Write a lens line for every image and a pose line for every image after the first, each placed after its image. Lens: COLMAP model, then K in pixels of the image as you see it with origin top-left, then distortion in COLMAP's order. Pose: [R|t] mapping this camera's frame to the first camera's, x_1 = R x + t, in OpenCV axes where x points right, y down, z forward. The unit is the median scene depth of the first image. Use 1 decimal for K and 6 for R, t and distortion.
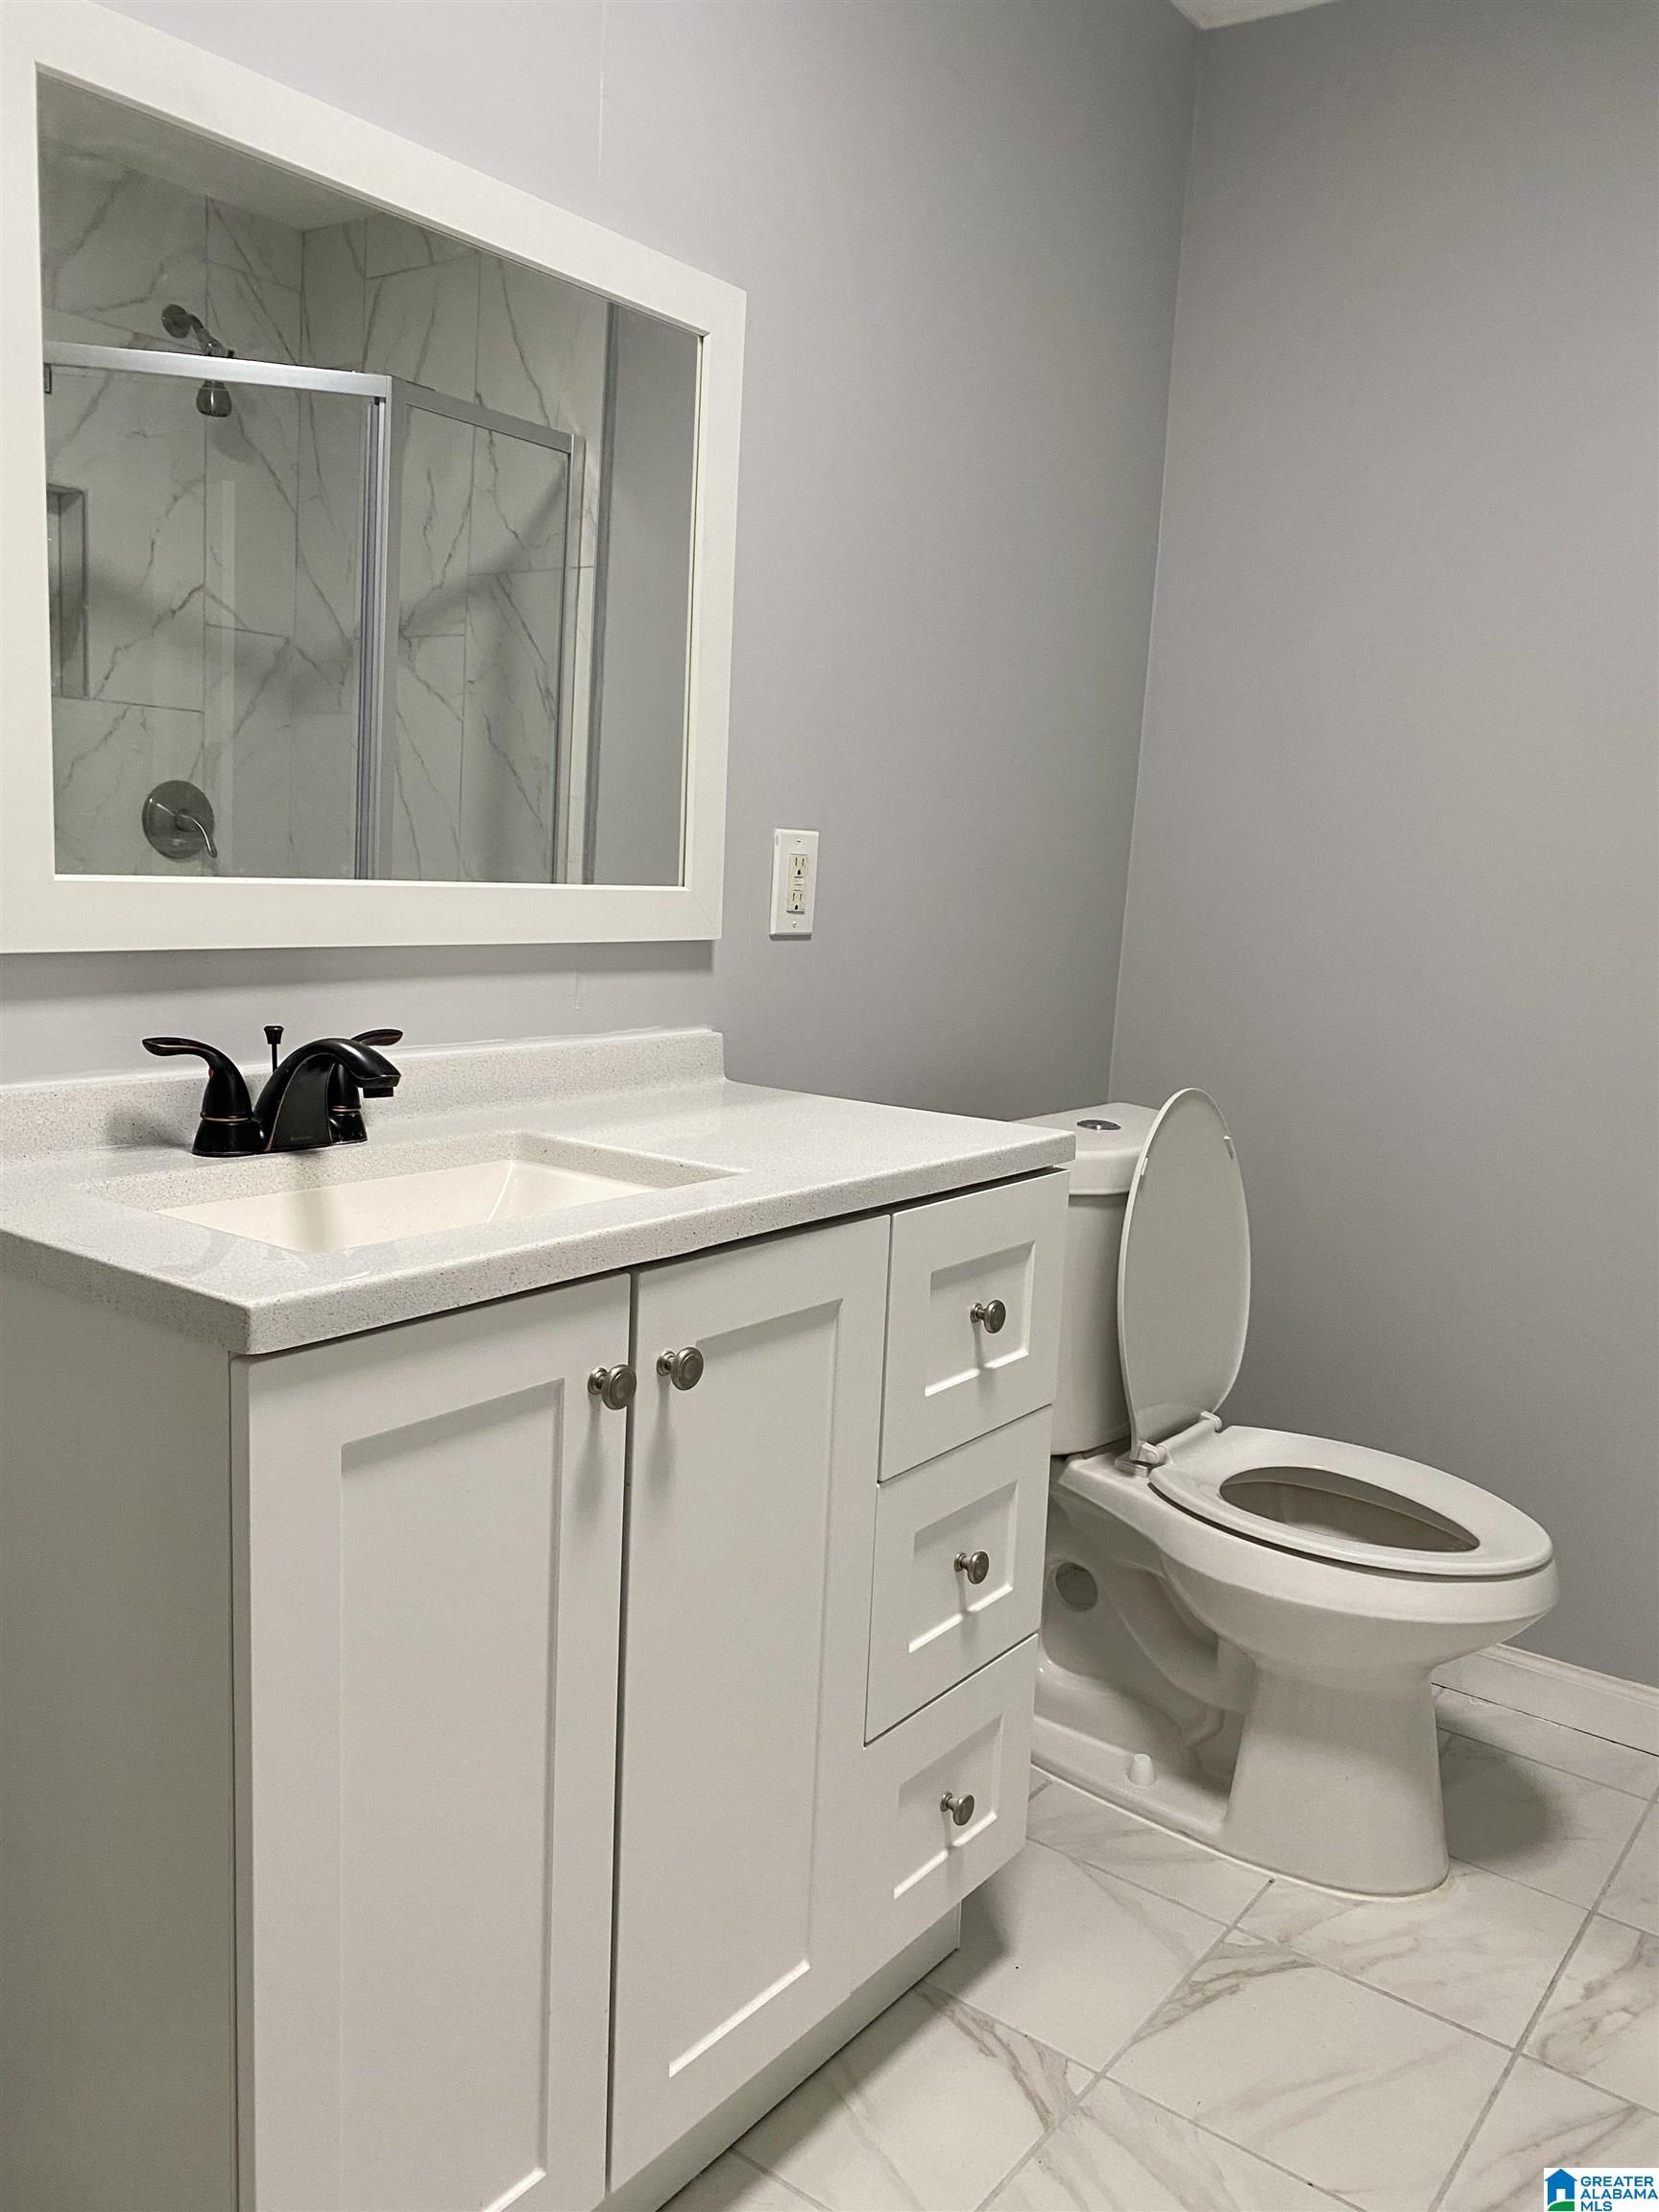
lens RADIAL K [[1687.5, 0, 819.3], [0, 1687.5, 1108.6], [0, 0, 1]] dist [-0.034290, 0.039691]
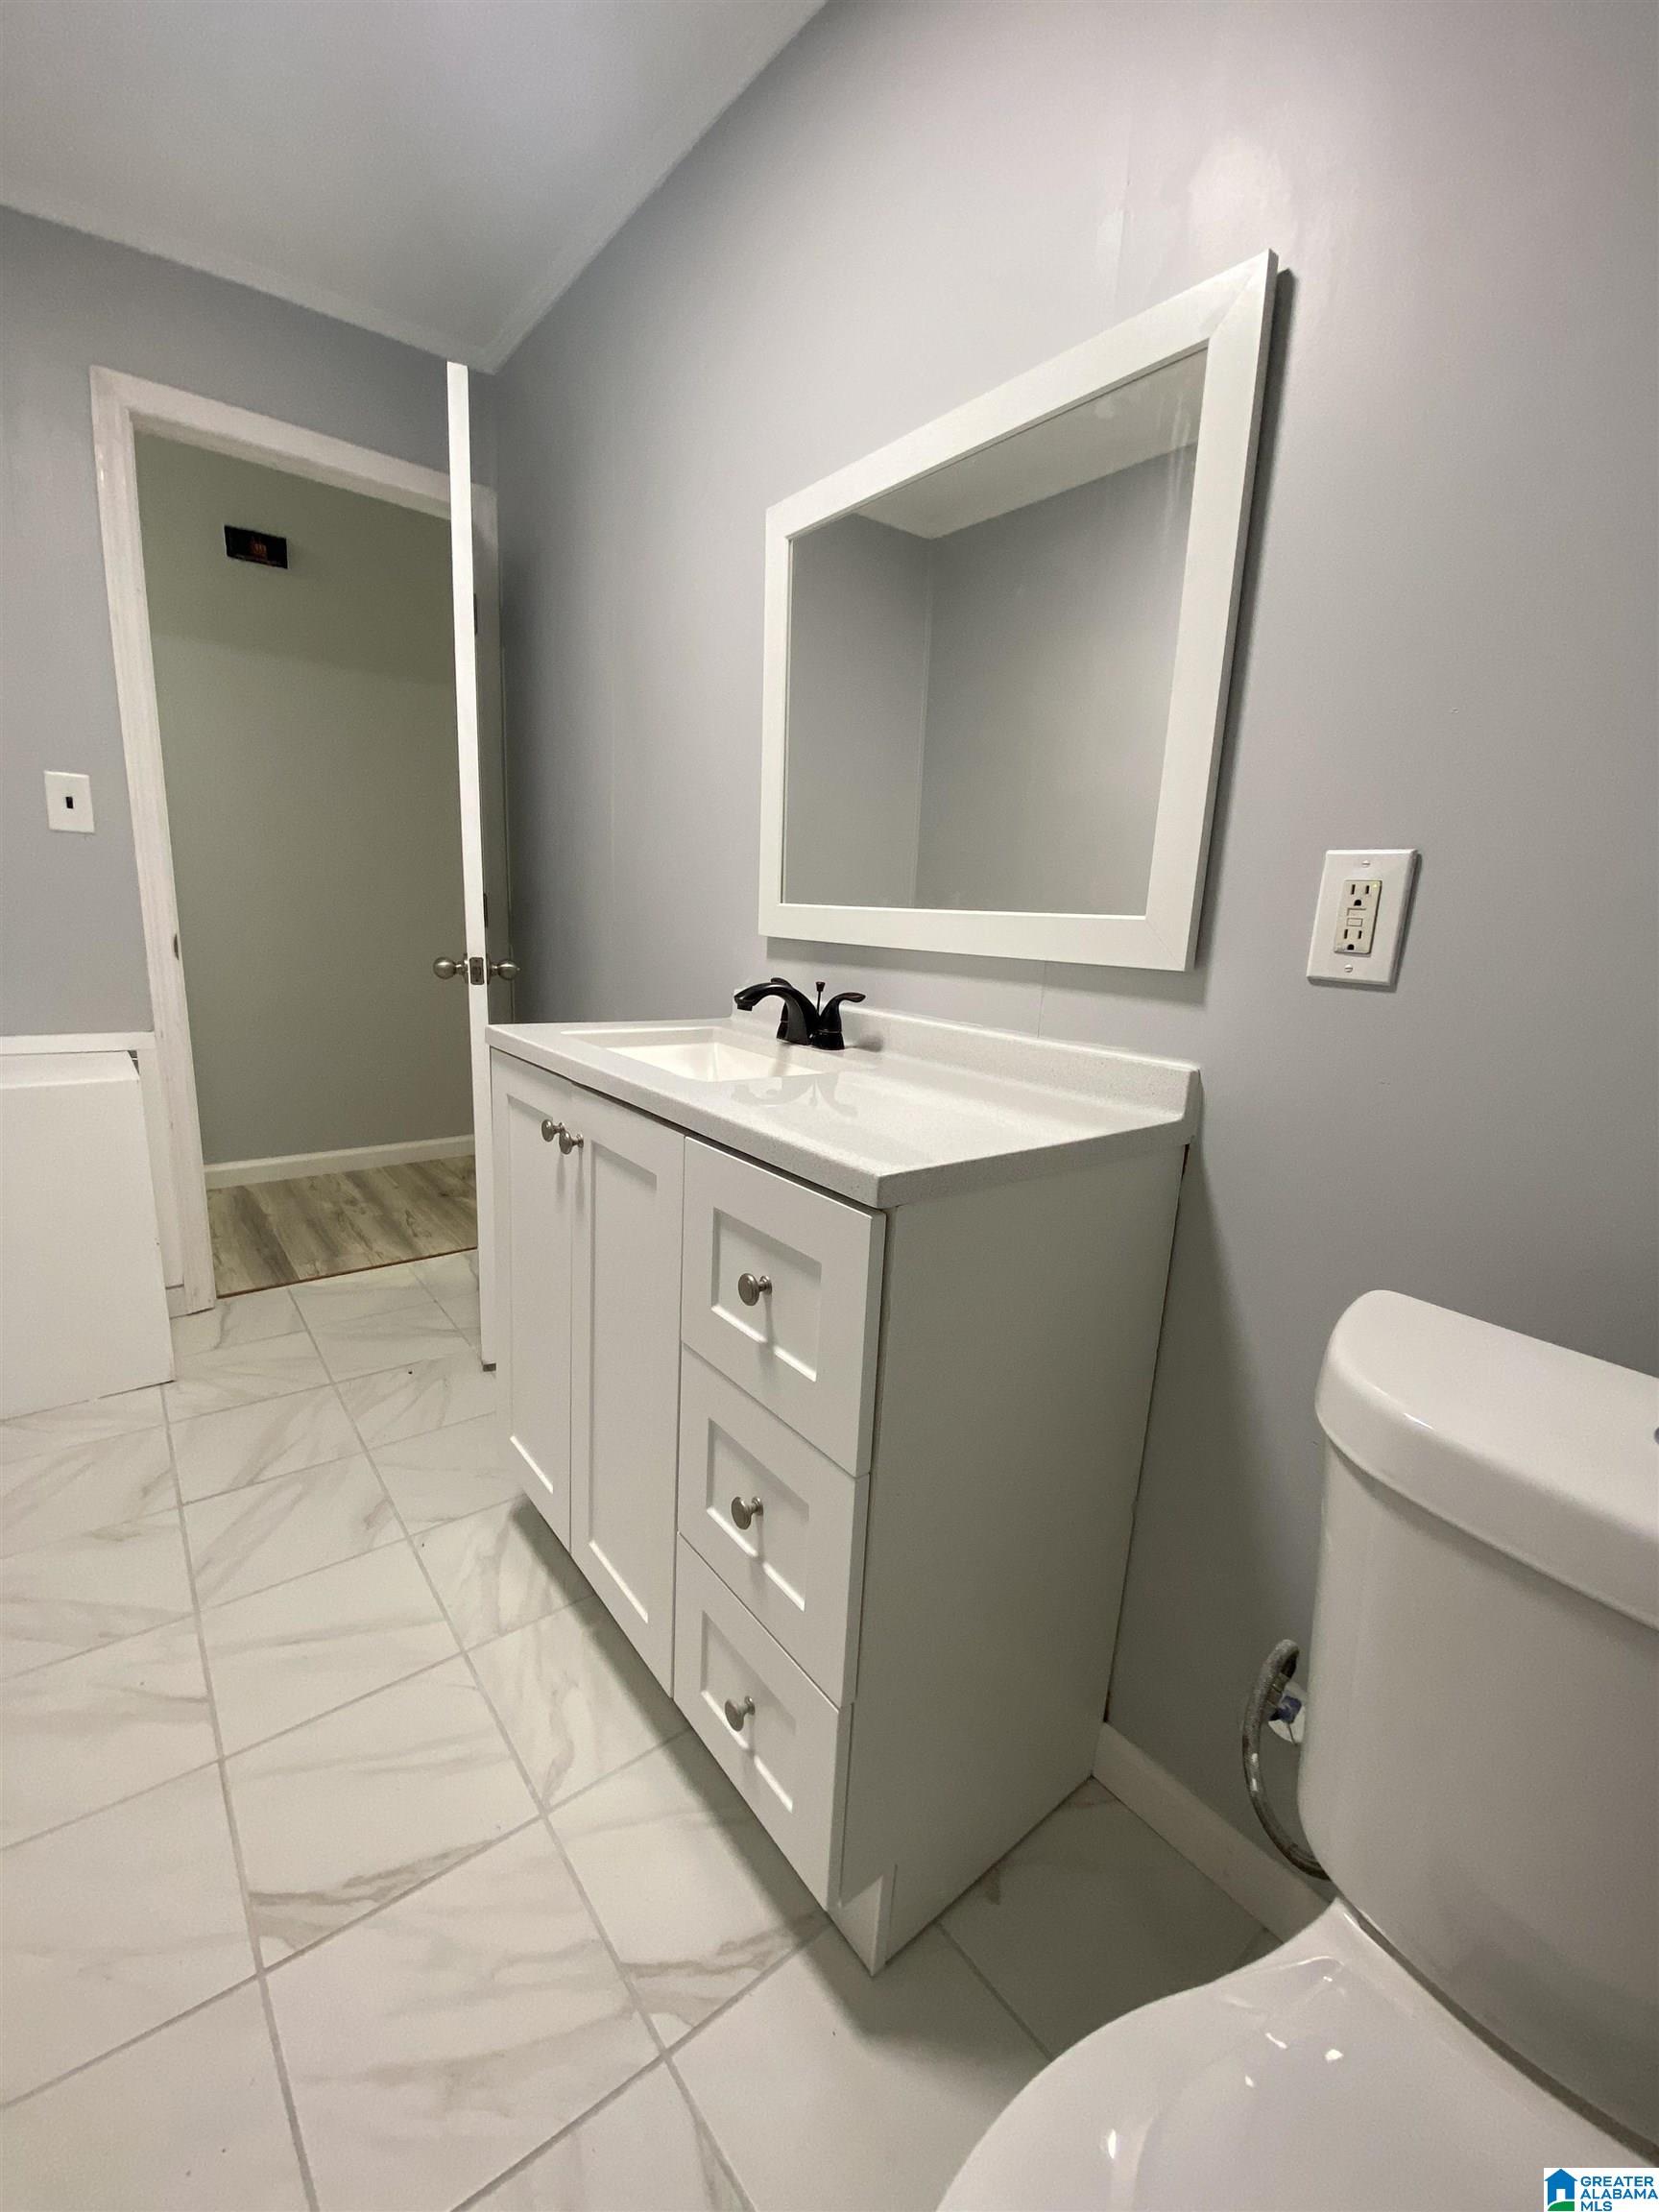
lens RADIAL K [[910.8, 0, 811.7], [0, 910.8, 1102.8], [0, 0, 1]] dist [-0.019508, -0.001030]
pose [[-0.231532, 0.141447, -0.962489, 0.575646], [-0.200716, 0.961140, 0.189532, -0.094196], [0.951896, 0.237069, -0.194144, 1.038860]]
